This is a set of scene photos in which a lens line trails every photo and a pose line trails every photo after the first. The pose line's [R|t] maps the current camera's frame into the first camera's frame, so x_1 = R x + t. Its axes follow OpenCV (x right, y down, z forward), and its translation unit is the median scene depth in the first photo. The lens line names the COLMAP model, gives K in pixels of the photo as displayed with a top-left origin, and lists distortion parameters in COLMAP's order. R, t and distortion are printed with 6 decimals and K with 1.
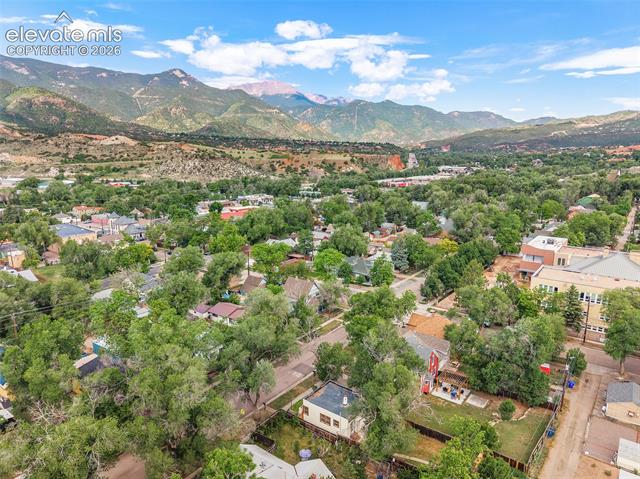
lens RADIAL K [[430.3, 0, 320.0], [0, 430.3, 239.5], [0, 0, 1]] dist [0.019182, -0.018322]
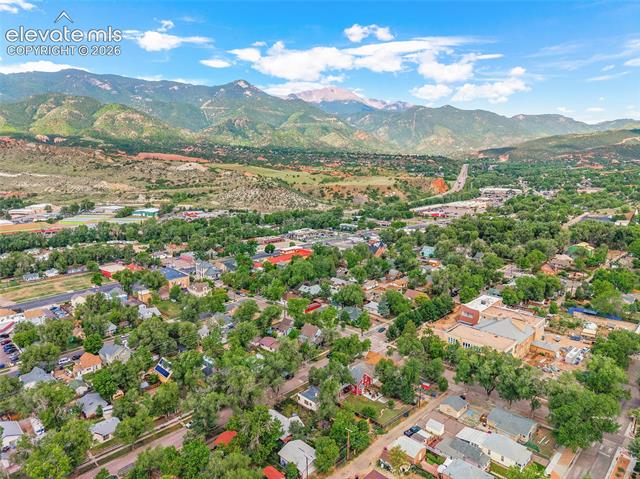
lens RADIAL K [[430.3, 0, 320.0], [0, 430.3, 239.5], [0, 0, 1]] dist [0.019182, -0.018322]
pose [[0.991278, 0.021763, -0.129975, 0.035695], [-0.022812, 0.999718, -0.006587, -0.042186], [0.129795, 0.009494, 0.991495, -0.123567]]
